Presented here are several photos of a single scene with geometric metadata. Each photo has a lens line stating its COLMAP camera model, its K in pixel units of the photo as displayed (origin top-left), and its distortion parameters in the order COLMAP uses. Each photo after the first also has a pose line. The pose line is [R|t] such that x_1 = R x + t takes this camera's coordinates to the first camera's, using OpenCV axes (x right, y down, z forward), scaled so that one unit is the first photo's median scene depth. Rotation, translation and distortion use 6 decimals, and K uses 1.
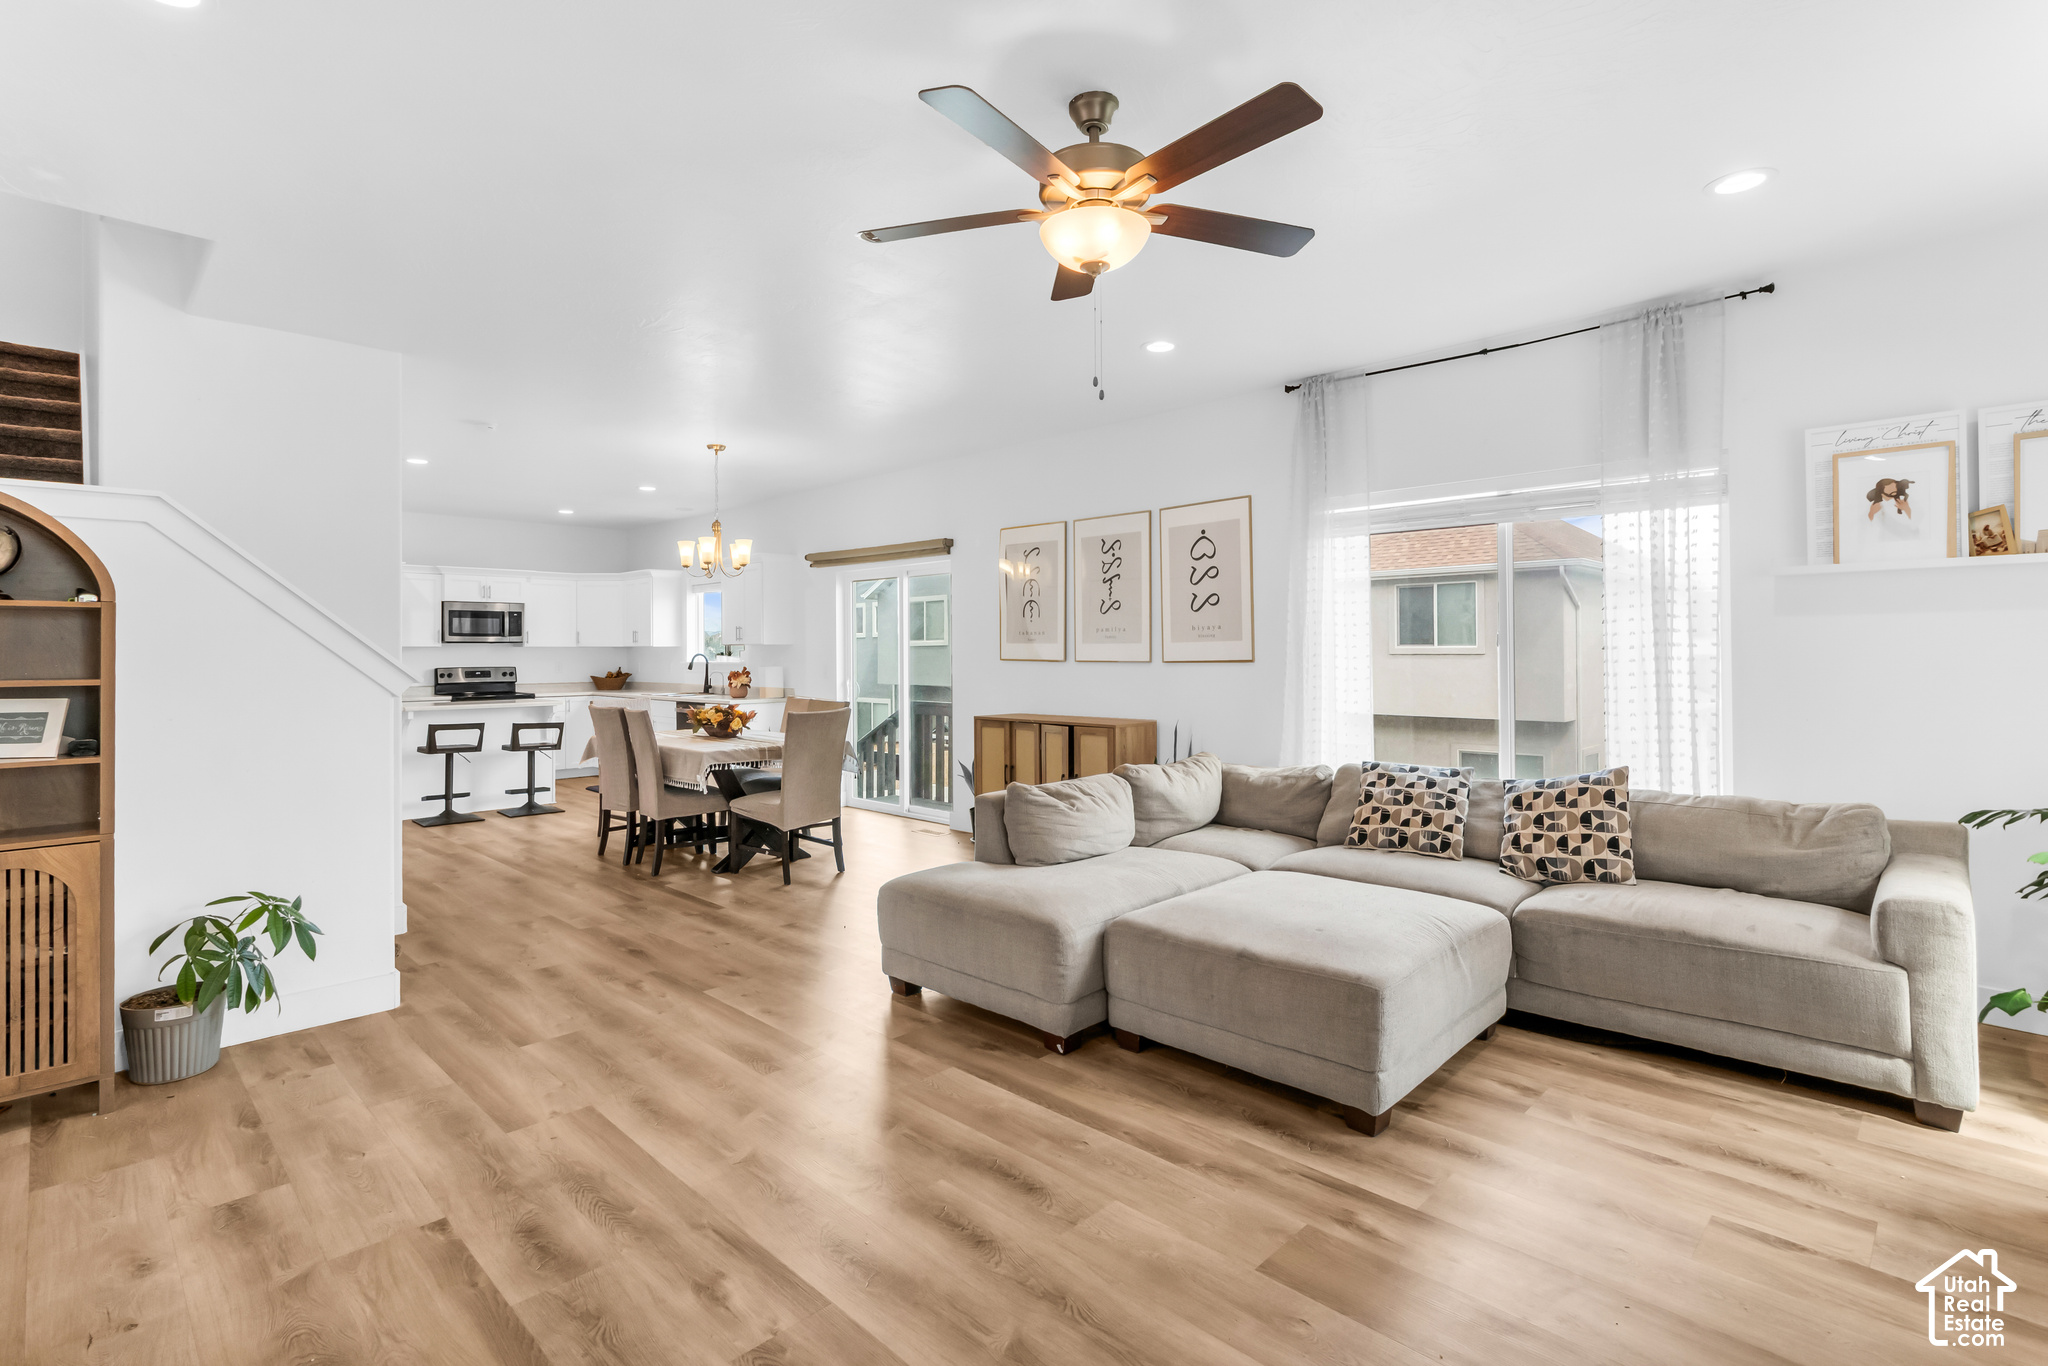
lens RADIAL K [[942.2, 0, 1024.0], [0, 942.2, 683.0], [0, 0, 1]] dist [-0.000168, 0.000198]
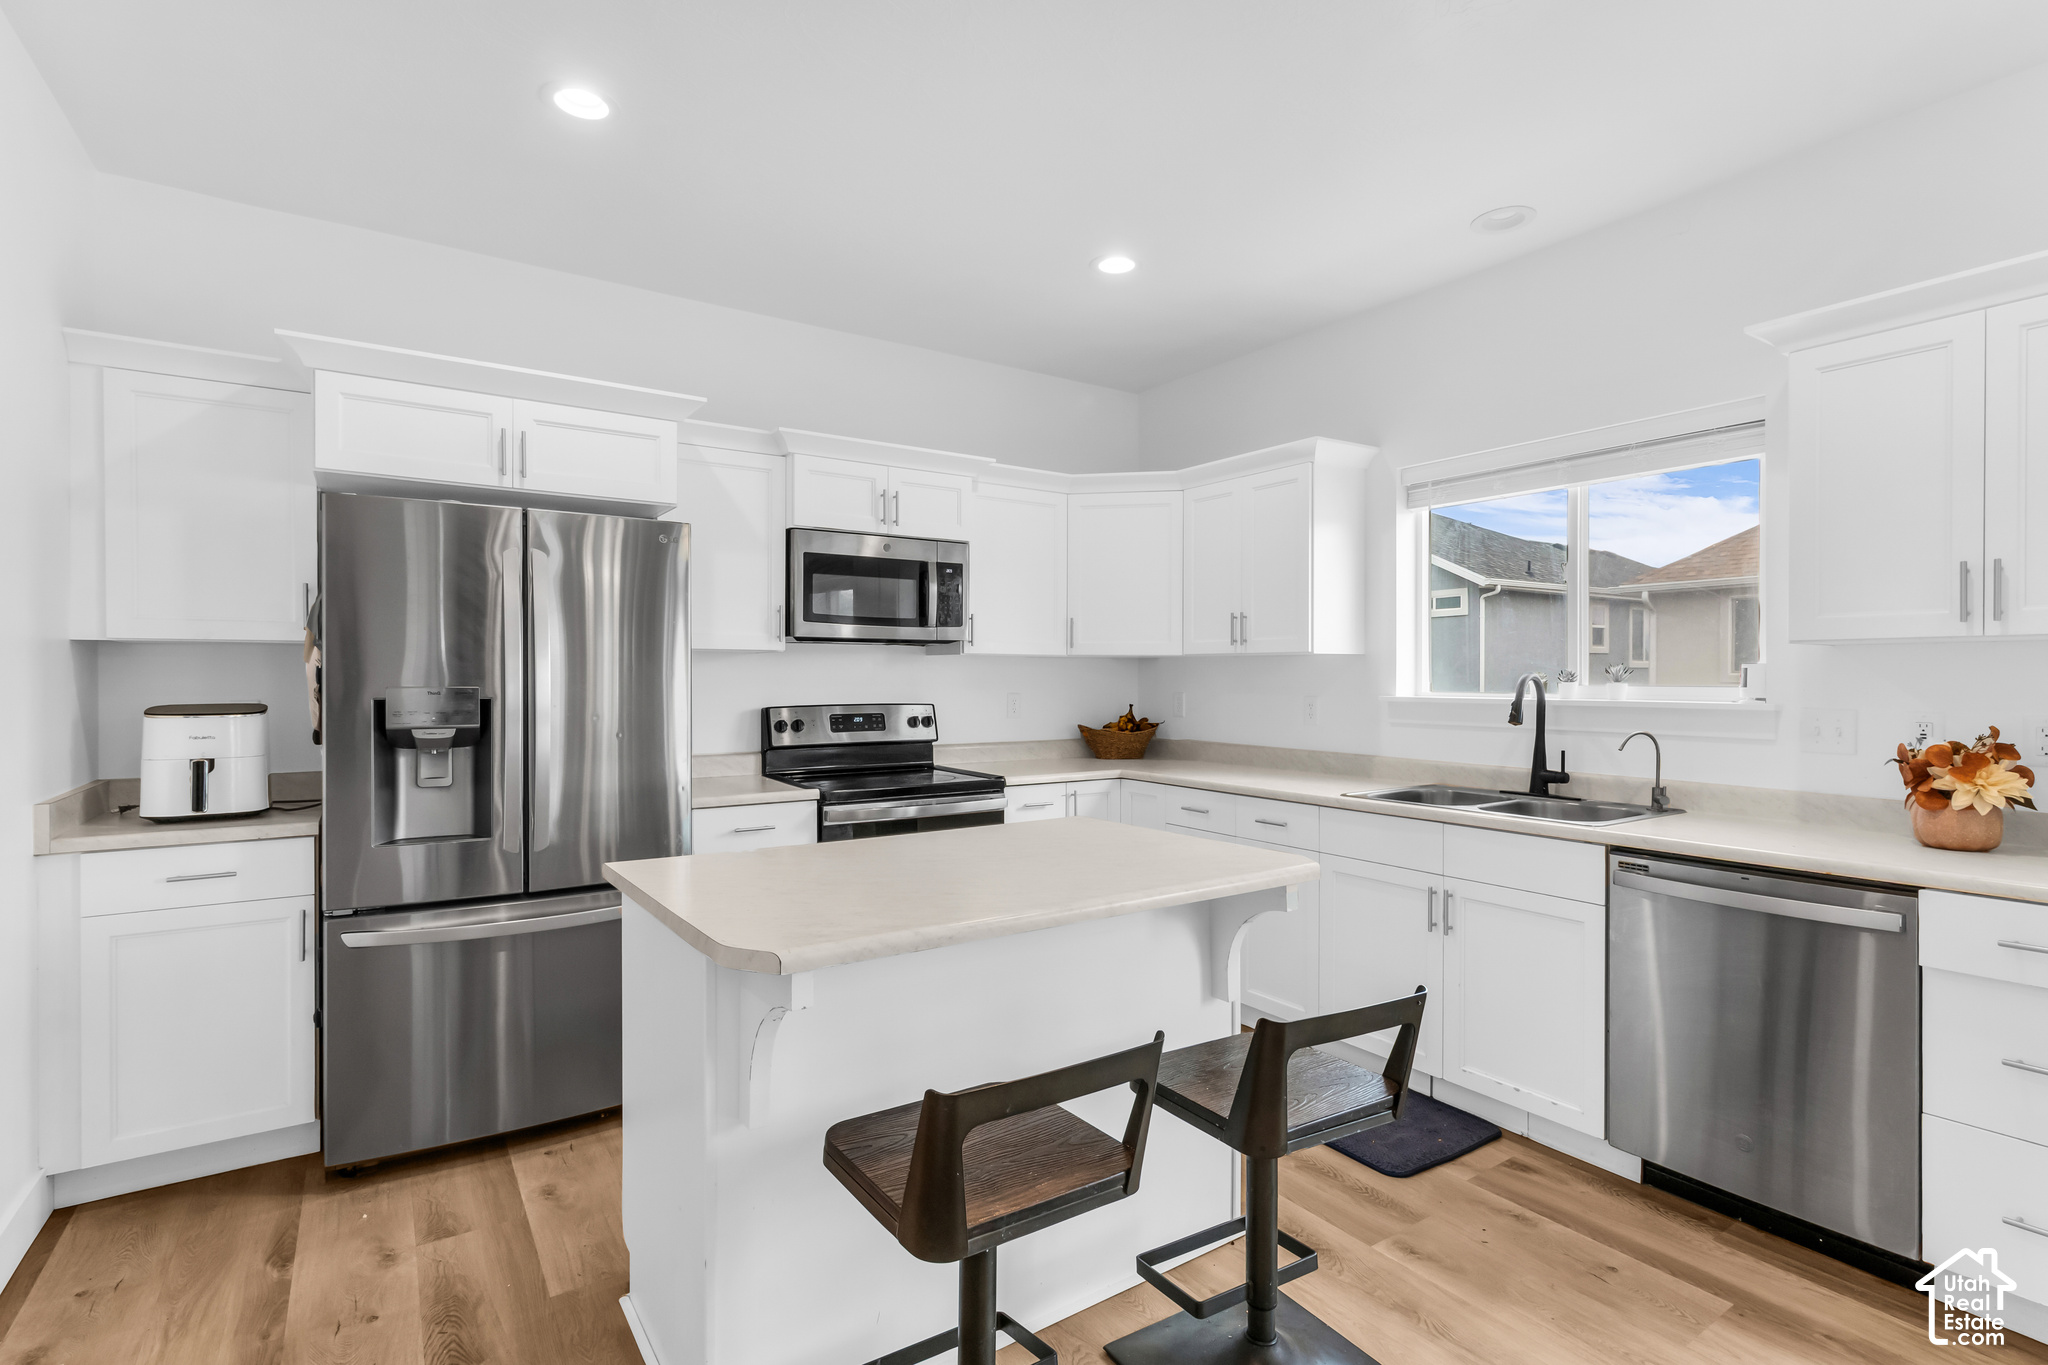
lens RADIAL K [[1005.3, 0, 1024.0], [0, 1005.3, 682.5], [0, 0, 1]] dist [0.053026, 0.000101]
pose [[0.976827, 0.007952, -0.213882, -0.421706], [-0.014701, 0.999442, -0.029983, -0.014355], [0.213524, 0.032432, 0.976399, 0.603562]]
